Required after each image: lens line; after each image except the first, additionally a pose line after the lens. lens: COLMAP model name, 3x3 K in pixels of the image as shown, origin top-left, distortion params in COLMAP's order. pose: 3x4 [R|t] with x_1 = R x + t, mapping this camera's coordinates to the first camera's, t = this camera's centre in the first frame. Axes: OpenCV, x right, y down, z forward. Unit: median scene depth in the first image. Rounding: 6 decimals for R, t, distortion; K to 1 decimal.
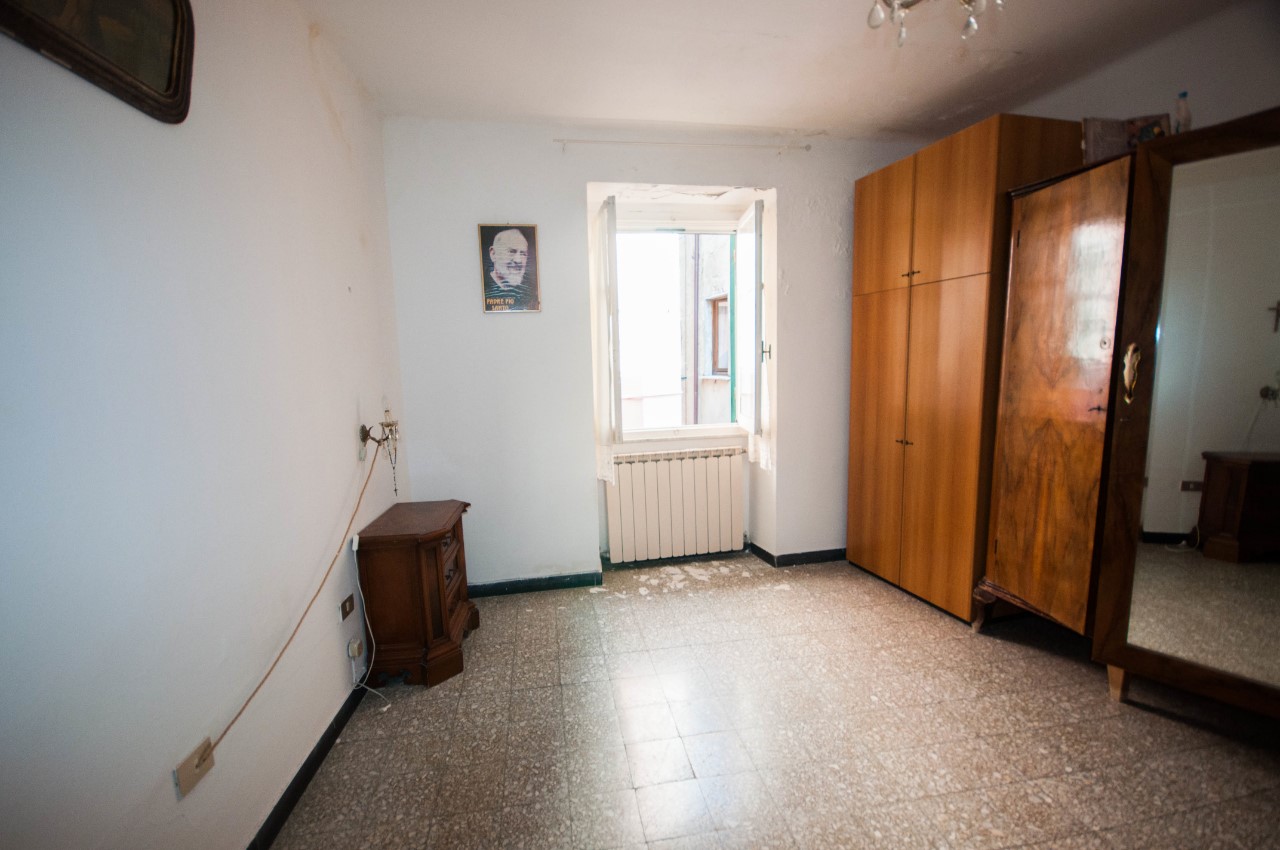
lens RADIAL K [[559.8, 0, 626.3], [0, 559.8, 441.1], [0, 0, 1]] dist [-0.000180, -0.008221]
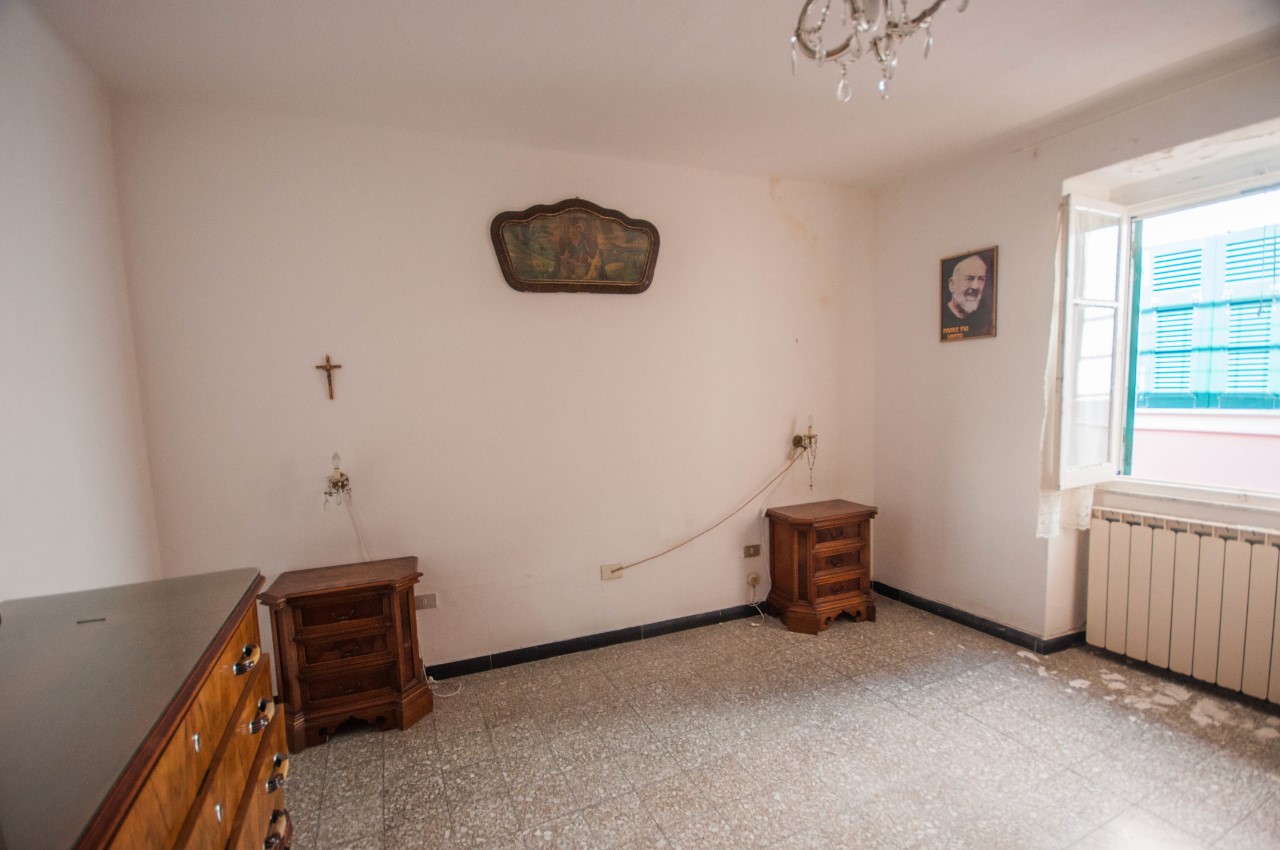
lens RADIAL K [[565.0, 0, 623.2], [0, 565.0, 439.9], [0, 0, 1]] dist [0.024095, -0.020306]
pose [[0.253064, 0.110715, -0.961094, 0.767885], [-0.105926, 0.990628, 0.086226, -0.090698], [0.961633, 0.079984, 0.262420, 0.195409]]
